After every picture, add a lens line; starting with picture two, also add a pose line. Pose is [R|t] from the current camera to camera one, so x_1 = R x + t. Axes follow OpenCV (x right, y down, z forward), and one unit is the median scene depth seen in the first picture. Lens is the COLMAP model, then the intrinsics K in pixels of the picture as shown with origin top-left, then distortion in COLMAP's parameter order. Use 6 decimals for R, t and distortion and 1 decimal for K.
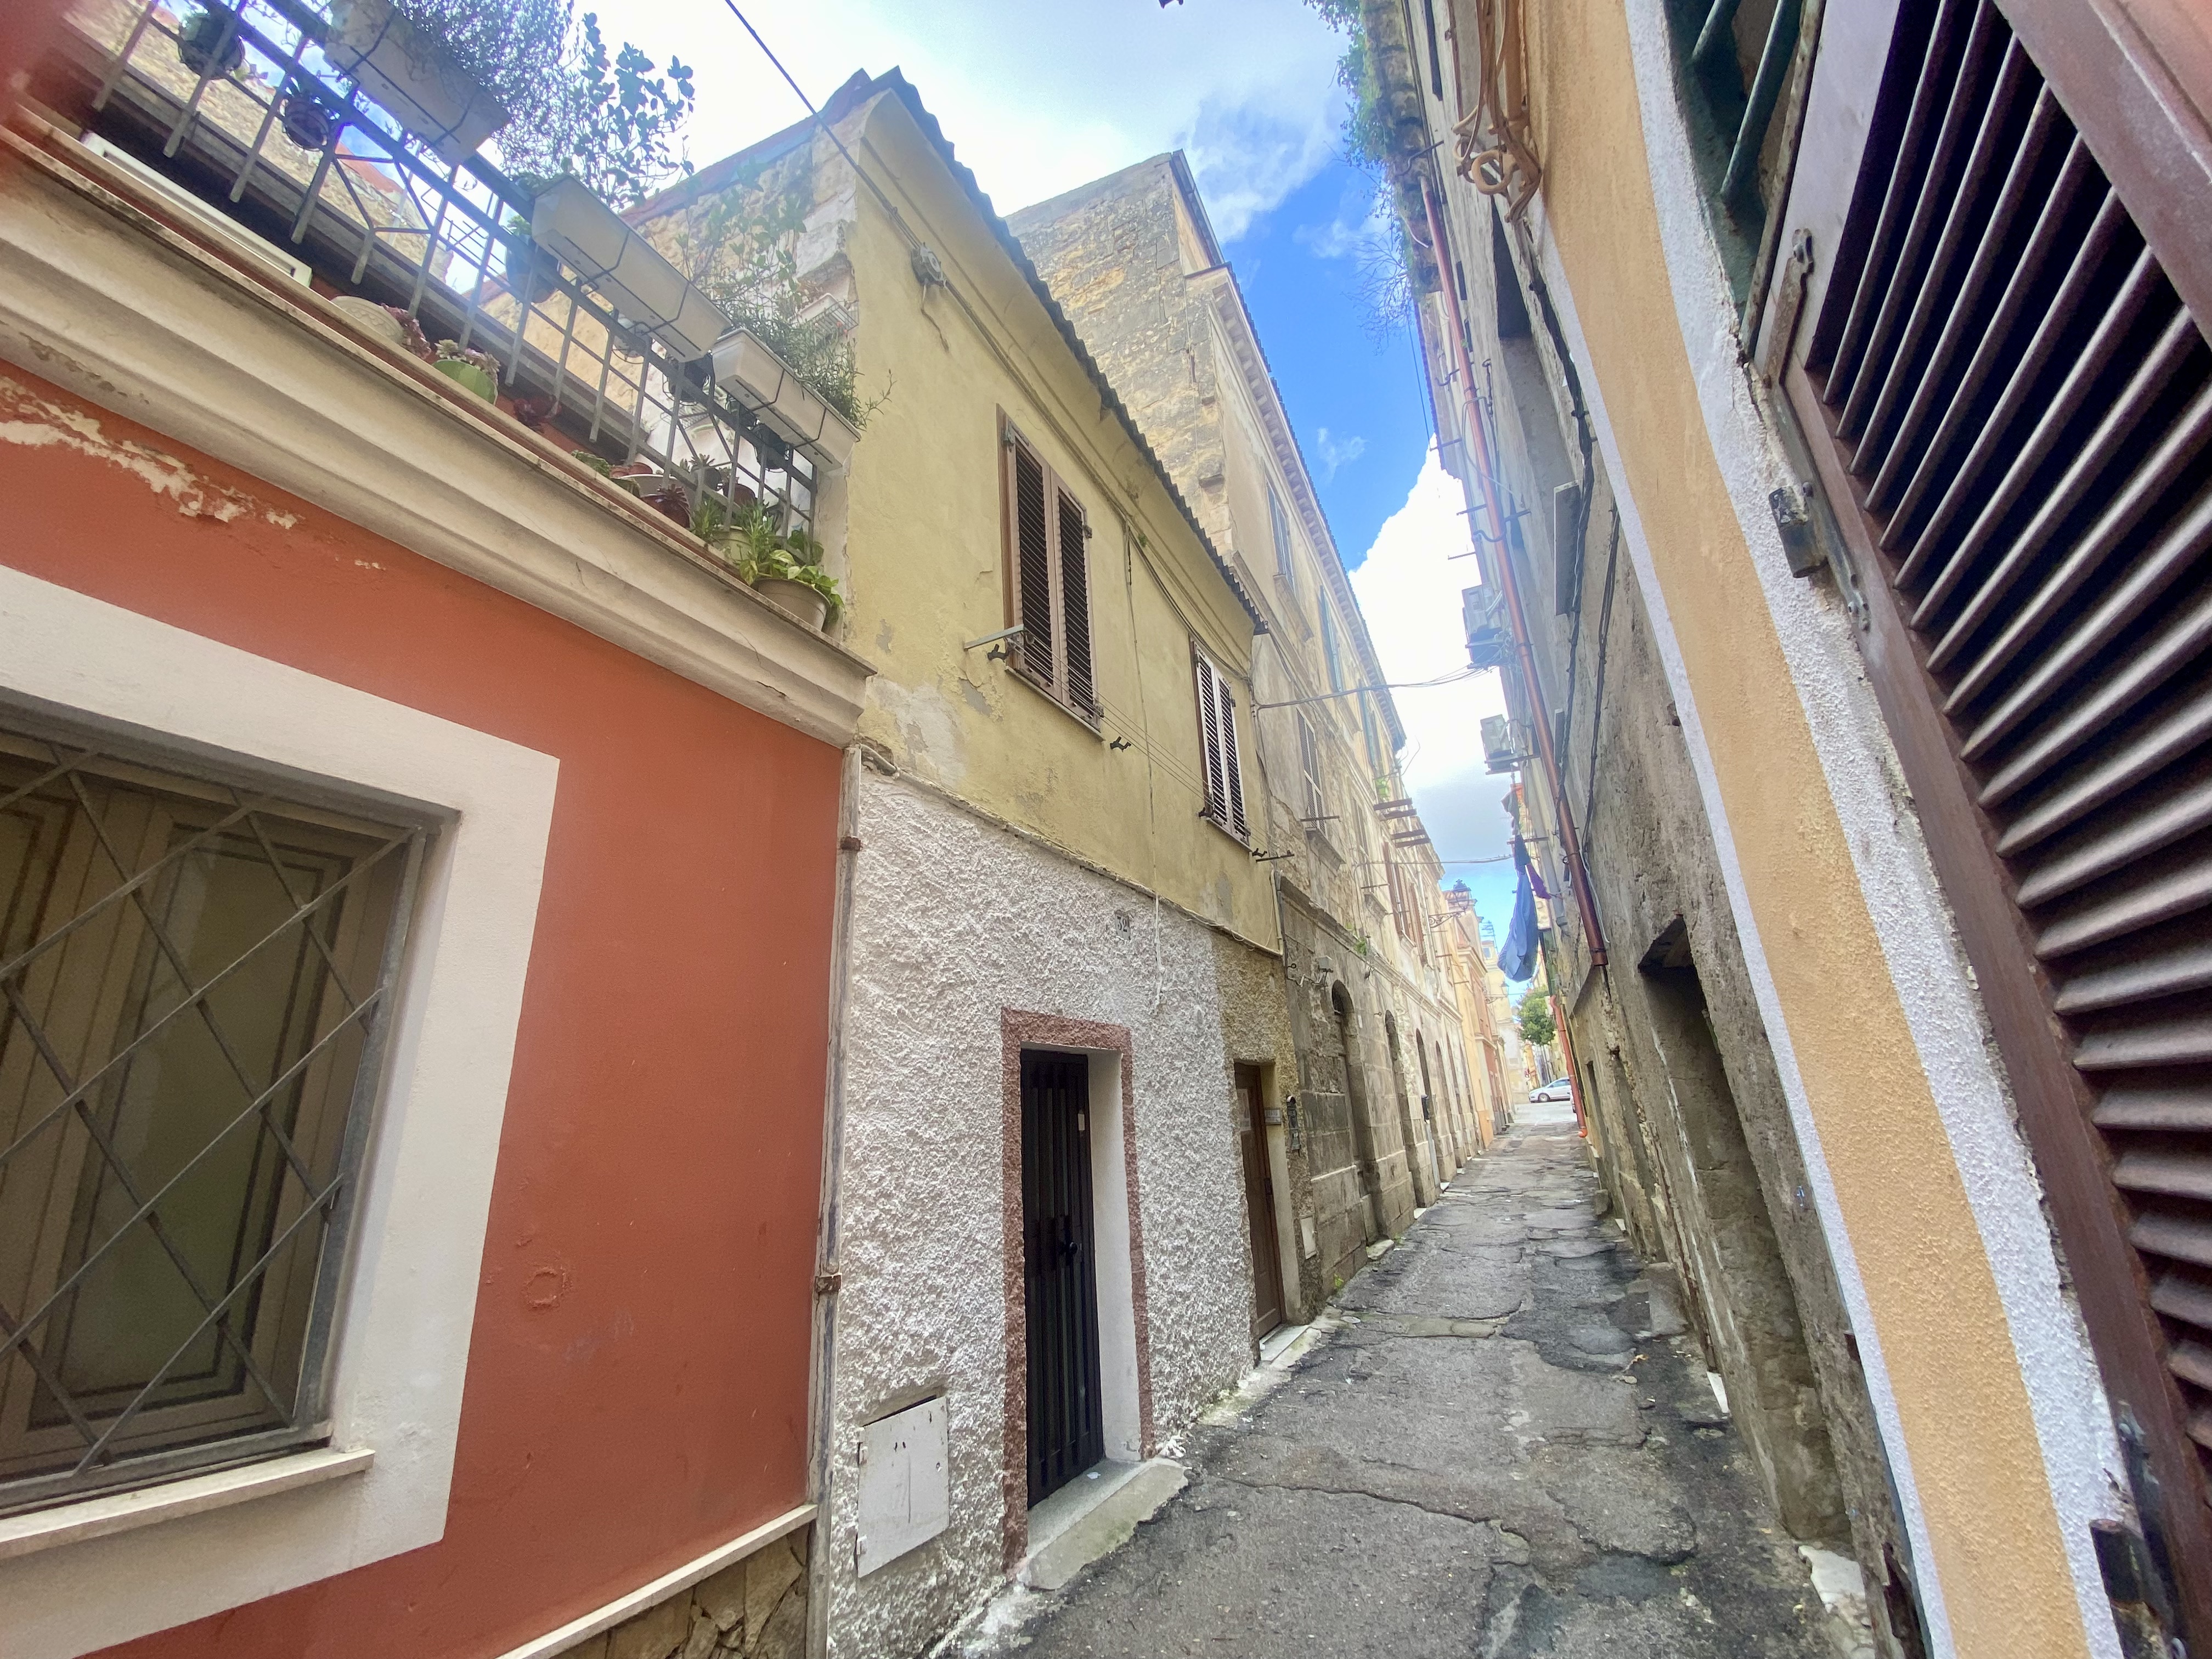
lens RADIAL K [[884.1, 0, 1106.0], [0, 884.1, 829.5], [0, 0, 1]] dist [0.035664, -0.026932]
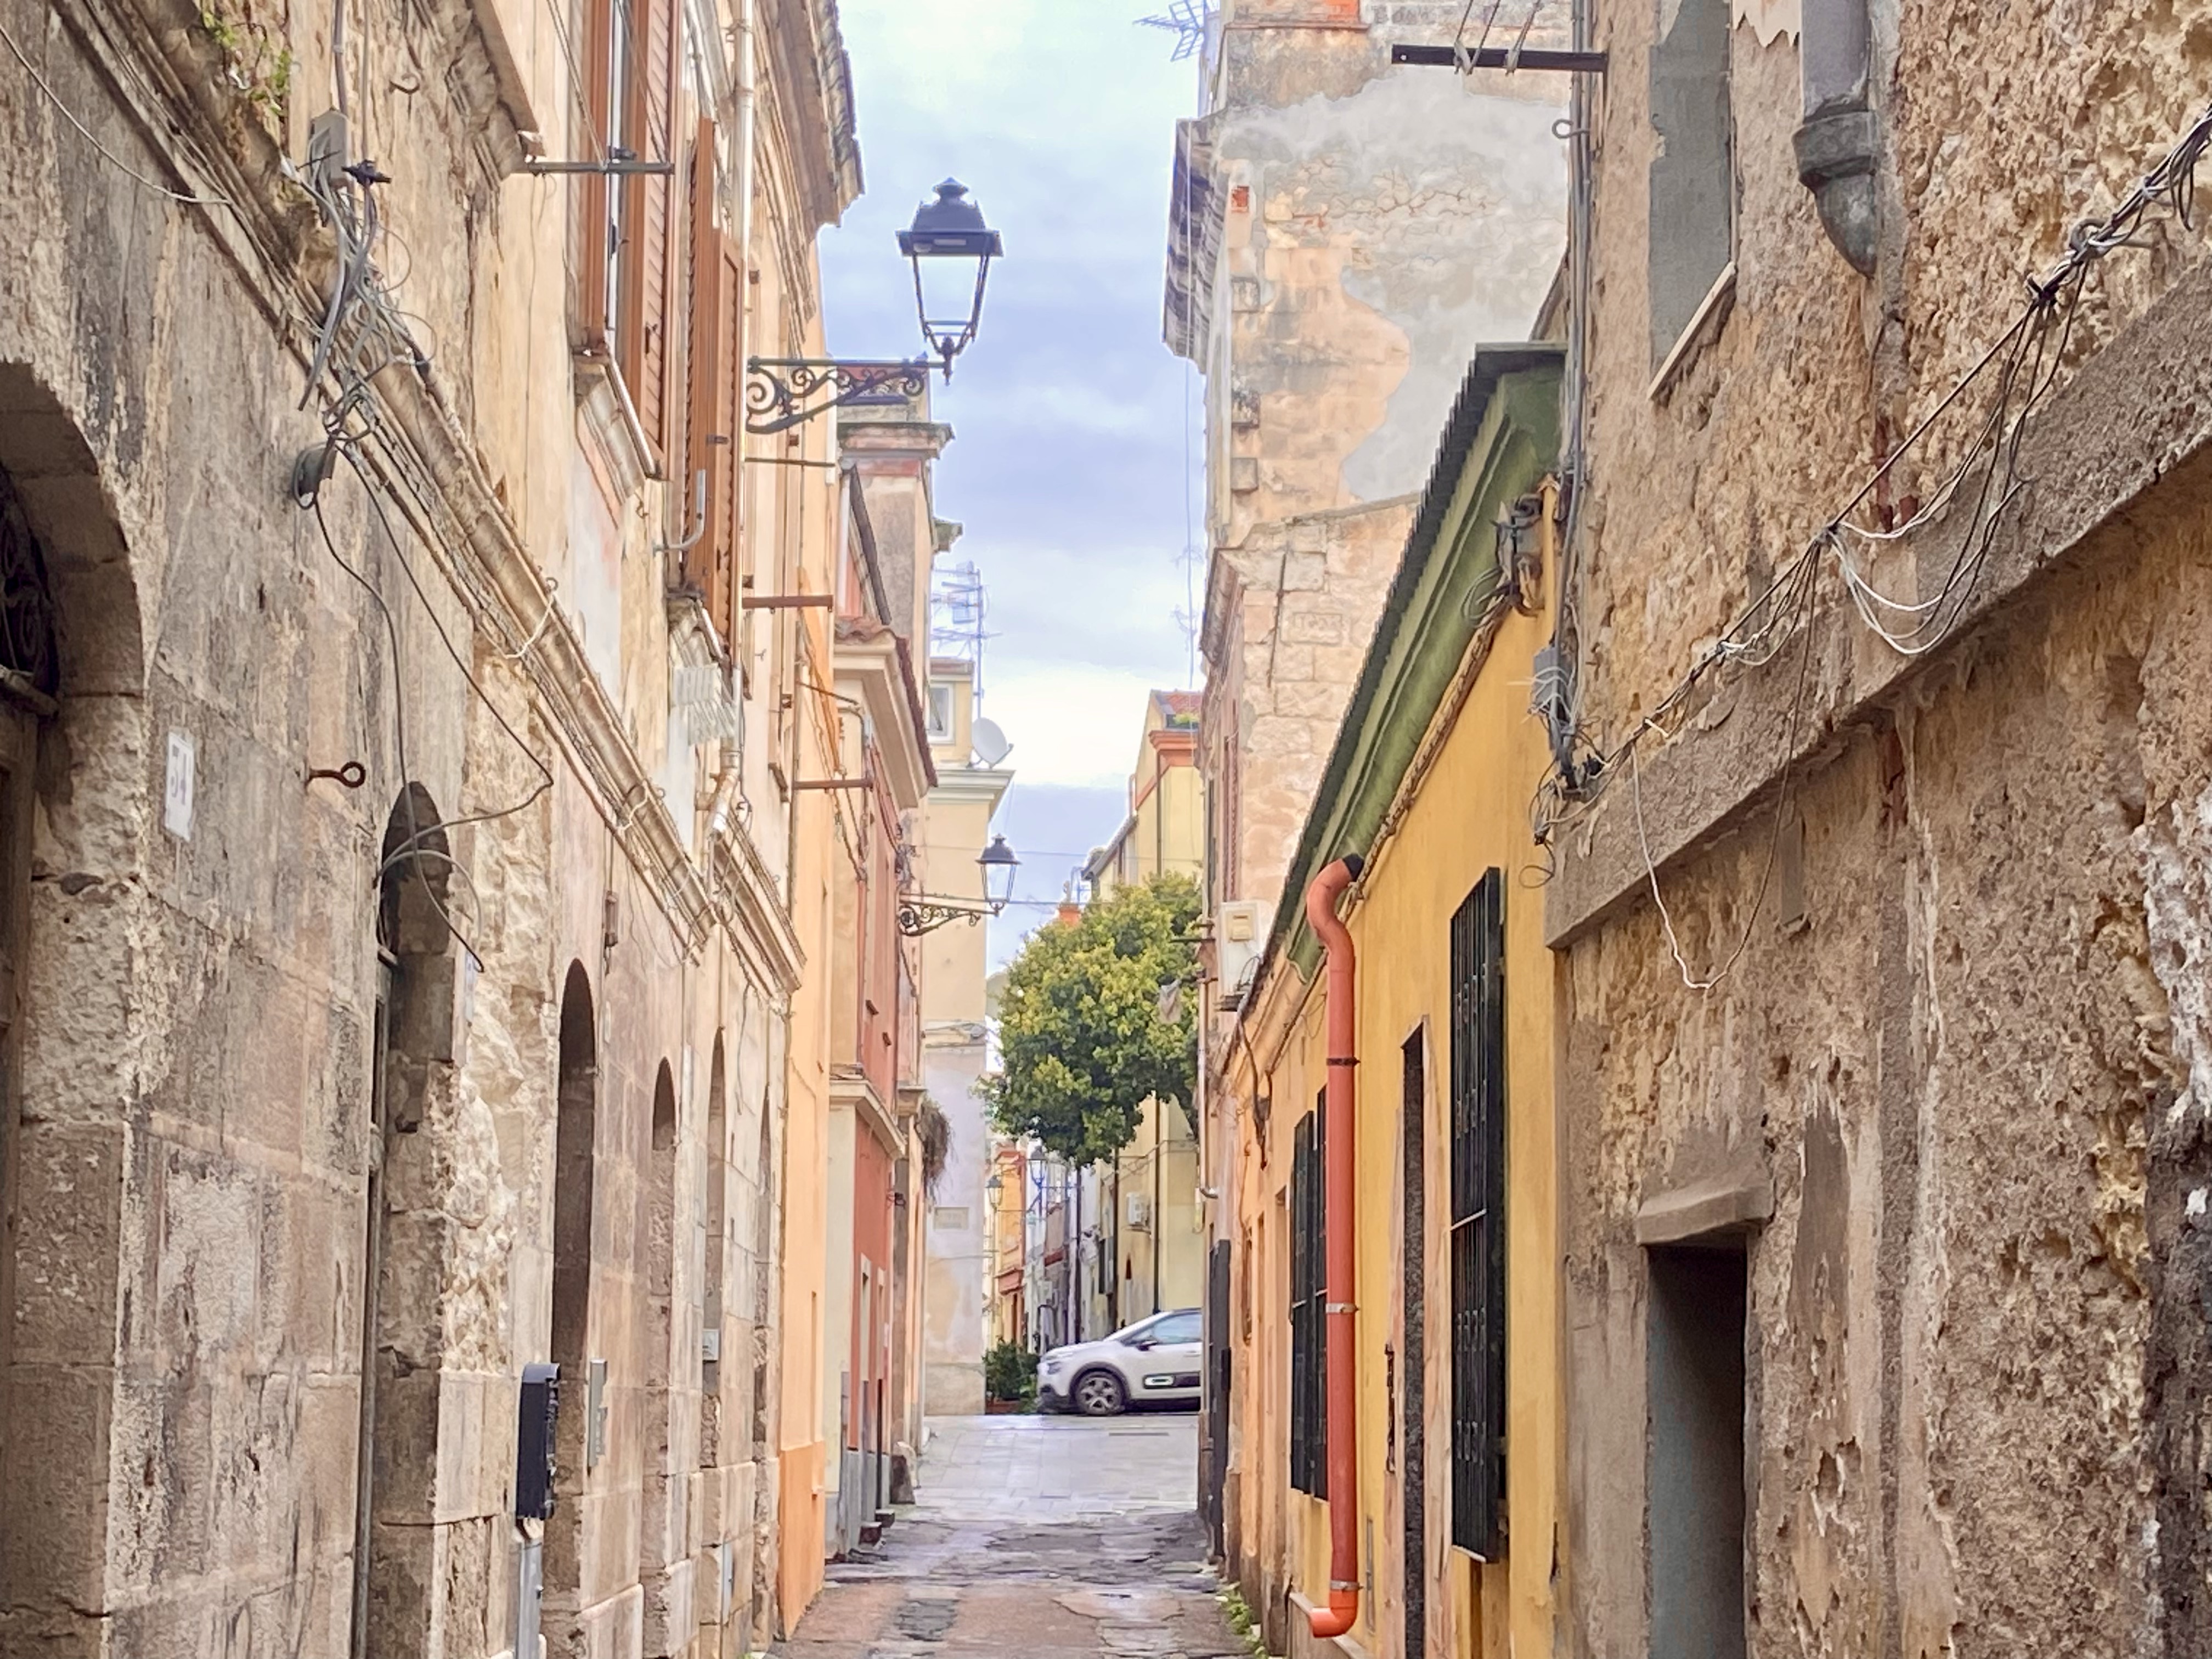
lens RADIAL K [[4000.6, 0, 1106.0], [0, 4000.6, 829.5], [0, 0, 1]] dist [-0.006019, 0.005362]
pose [[0.886402, 0.122751, 0.446345, 0.424633], [-0.196378, 0.972853, 0.122441, 0.357781], [-0.419198, -0.196184, 0.886445, 1.251837]]
